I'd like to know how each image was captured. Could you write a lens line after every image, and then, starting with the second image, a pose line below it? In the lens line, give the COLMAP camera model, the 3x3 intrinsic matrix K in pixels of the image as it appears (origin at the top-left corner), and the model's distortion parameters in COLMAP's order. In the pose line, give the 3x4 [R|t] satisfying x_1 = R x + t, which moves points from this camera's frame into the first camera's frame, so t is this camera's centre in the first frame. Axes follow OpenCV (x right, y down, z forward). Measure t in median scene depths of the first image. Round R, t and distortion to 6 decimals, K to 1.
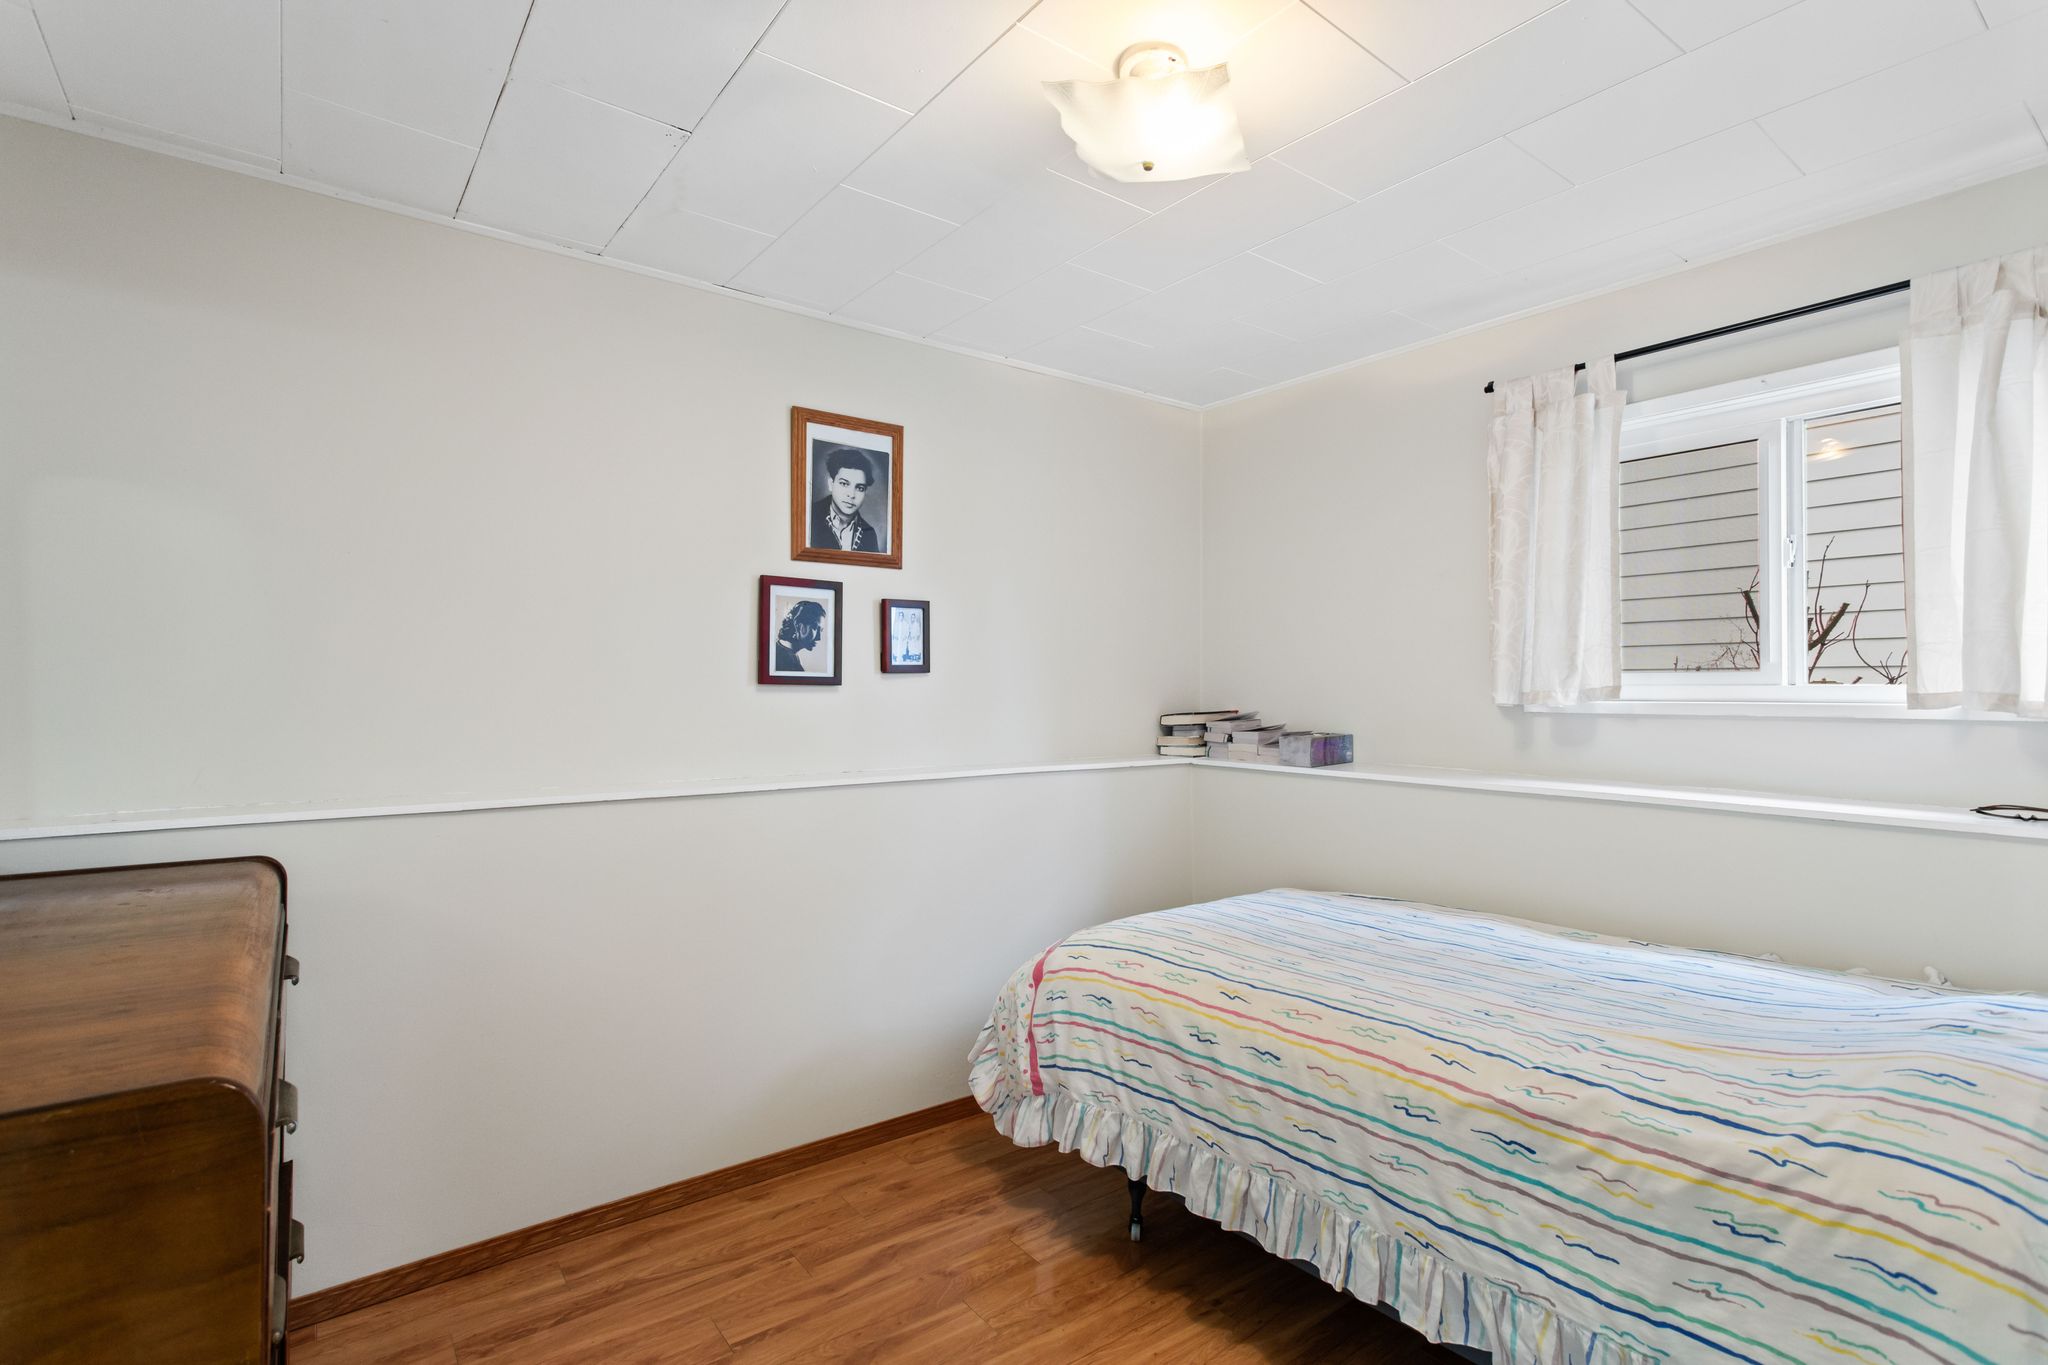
lens RADIAL K [[980.4, 0, 1016.7], [0, 980.4, 675.5], [0, 0, 1]] dist [-0.003746, 0.004995]
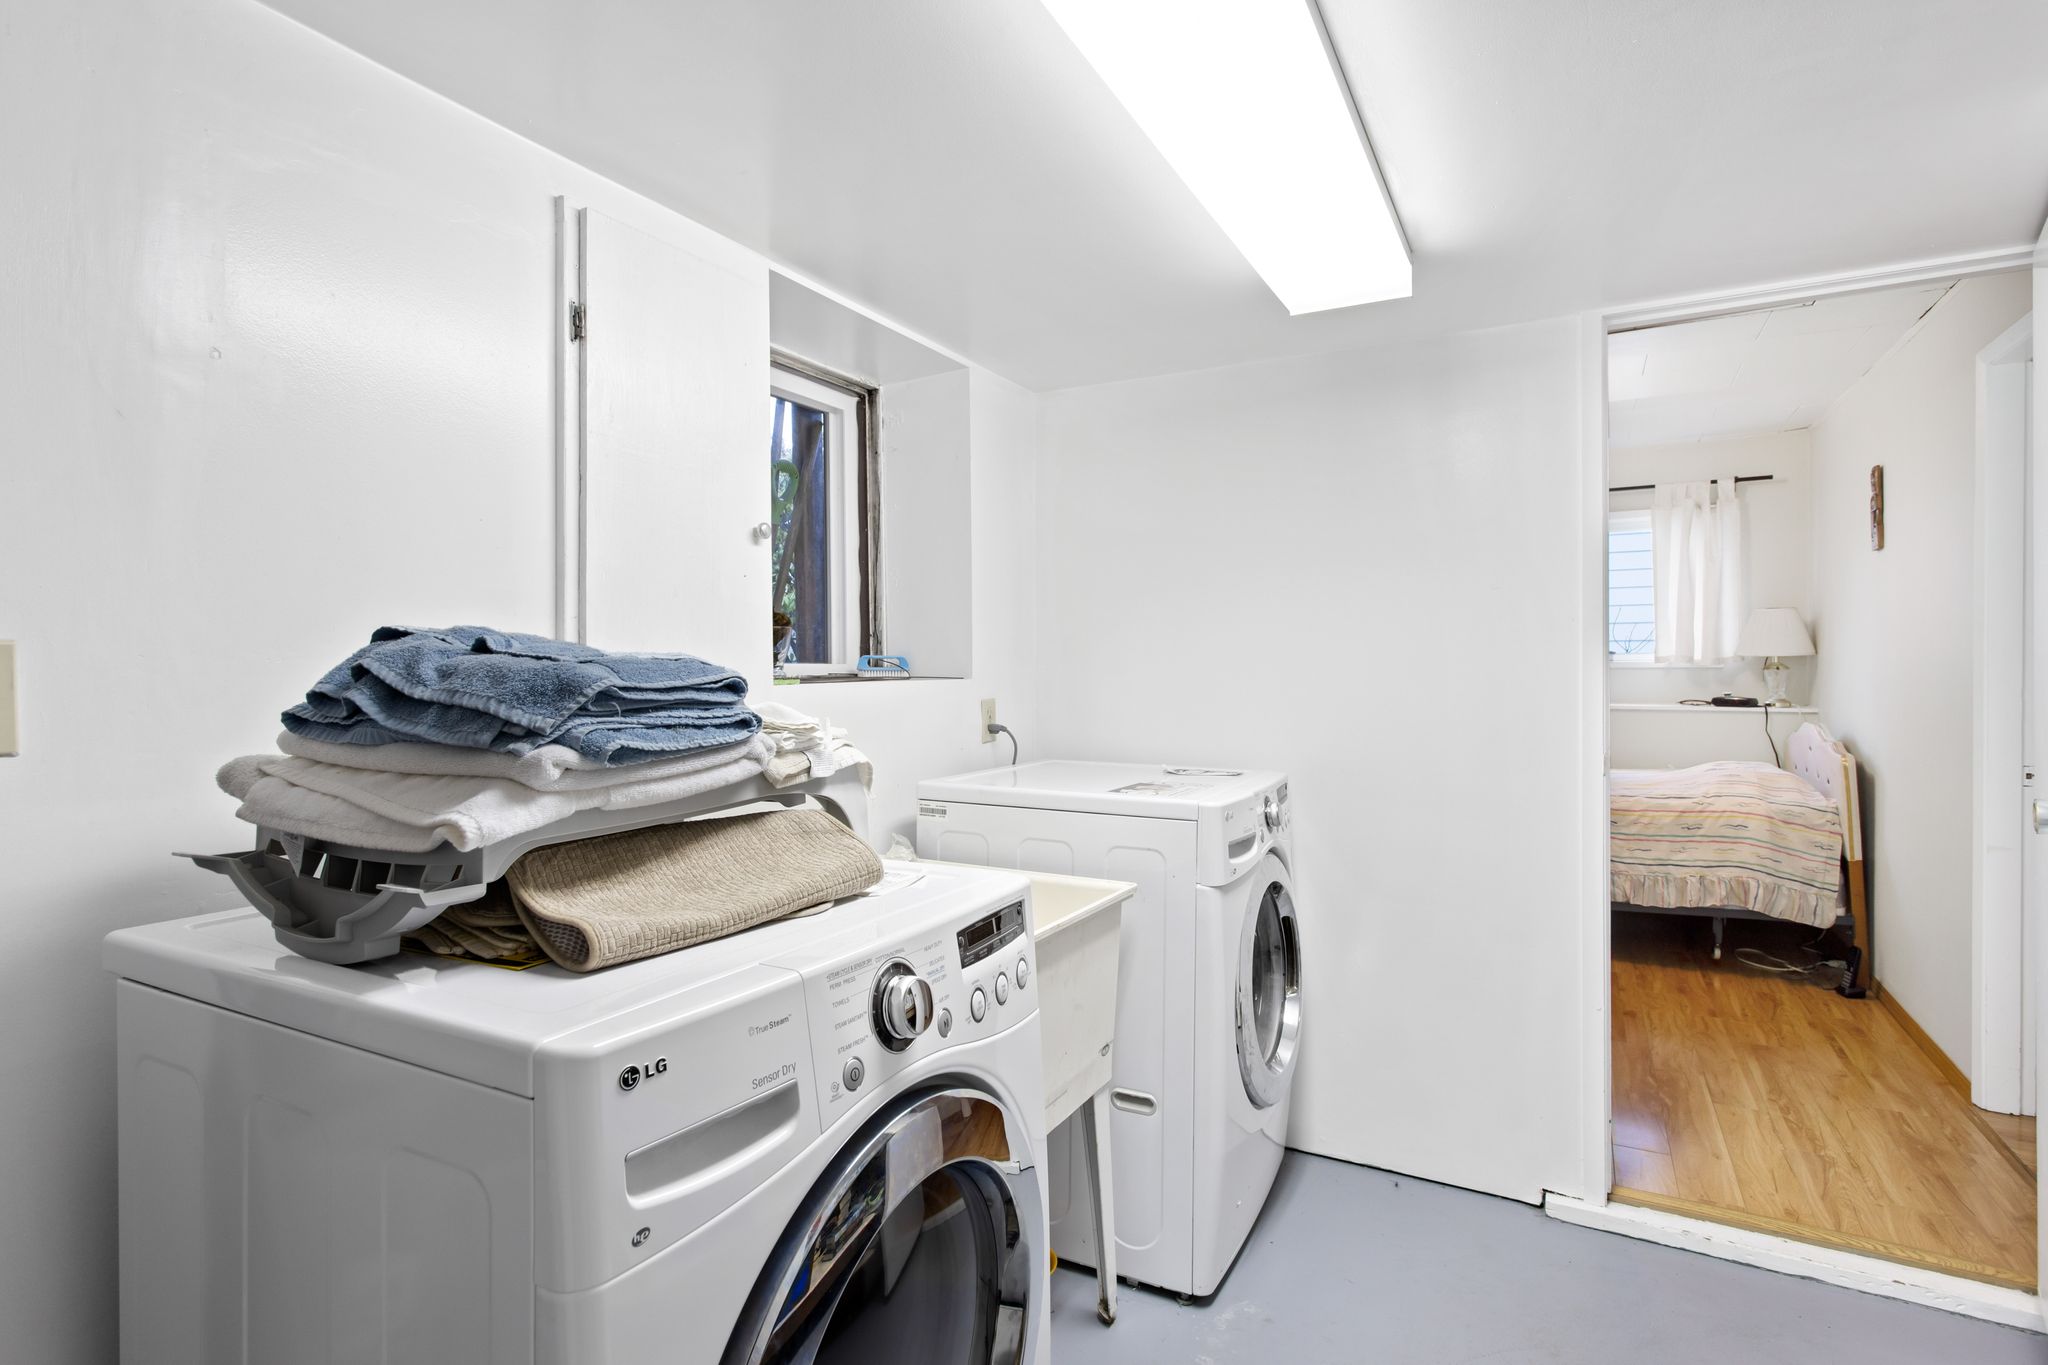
lens RADIAL K [[980.4, 0, 1039.0], [0, 980.4, 683.5], [0, 0, 1]] dist [-0.003746, 0.004995]
pose [[0.918704, -0.026541, 0.394053, -2.246137], [0.015783, 0.999410, 0.030516, -0.020626], [-0.394630, -0.021816, 0.918581, -0.976553]]
